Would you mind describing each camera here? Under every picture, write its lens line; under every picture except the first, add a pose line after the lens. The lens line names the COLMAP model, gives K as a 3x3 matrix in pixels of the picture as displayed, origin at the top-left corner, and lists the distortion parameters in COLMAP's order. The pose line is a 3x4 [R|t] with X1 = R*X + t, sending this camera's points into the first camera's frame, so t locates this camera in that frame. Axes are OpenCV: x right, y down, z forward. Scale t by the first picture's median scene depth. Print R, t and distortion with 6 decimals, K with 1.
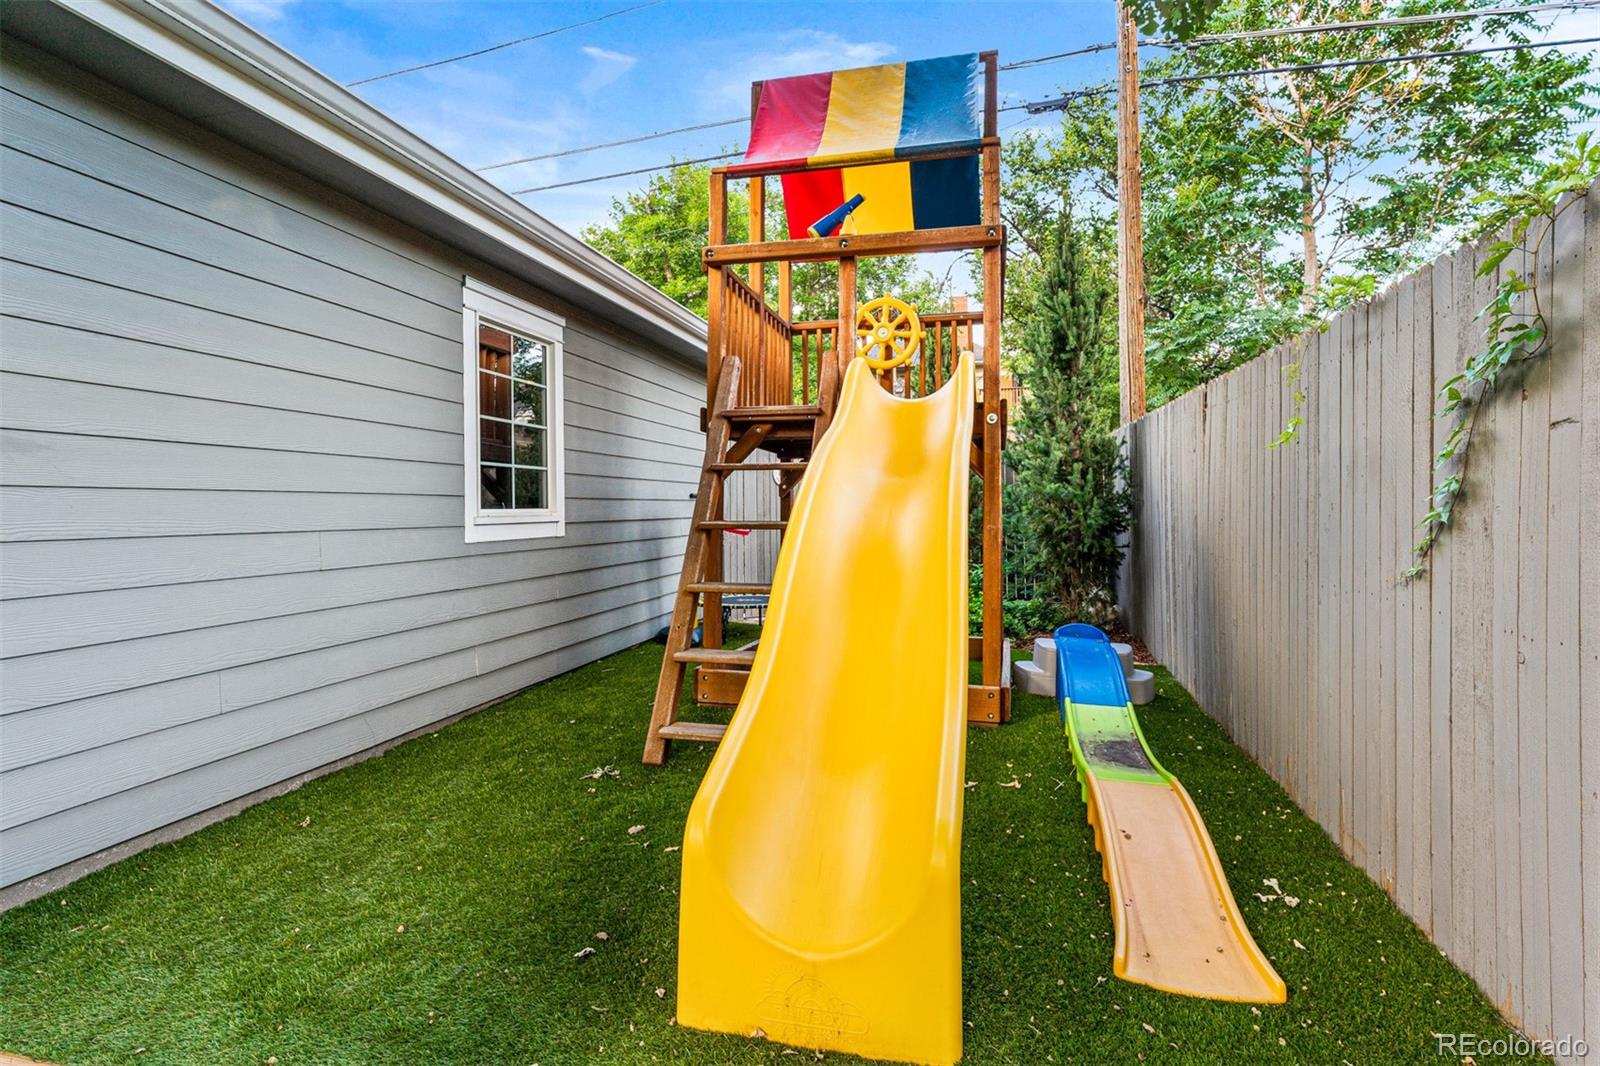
lens RADIAL K [[779.8, 0, 799.2], [0, 779.8, 520.6], [0, 0, 1]] dist [0.001459, 0.000048]
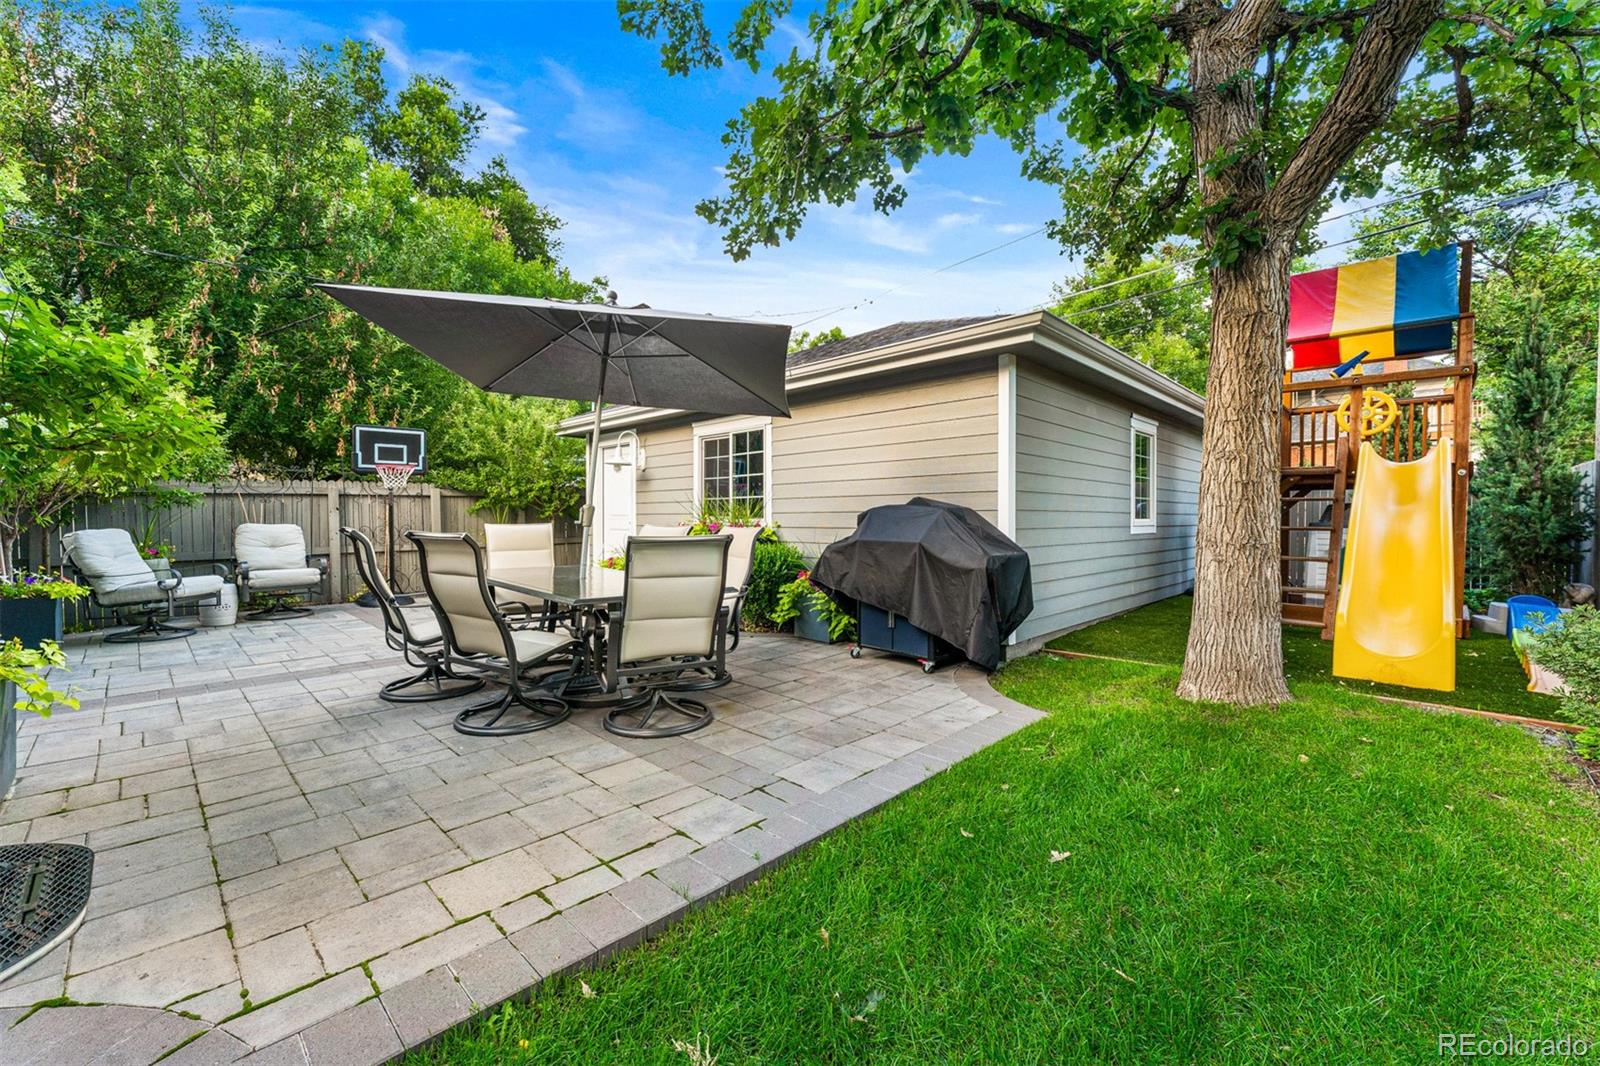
lens RADIAL K [[646.4, 0, 801.4], [0, 646.4, 537.3], [0, 0, 1]] dist [0.007964, 0.000040]
pose [[0.866983, 0.026335, -0.497642, -0.209824], [-0.018992, 0.999623, 0.019813, 0.012448], [0.497976, -0.007726, 0.867156, -0.694822]]
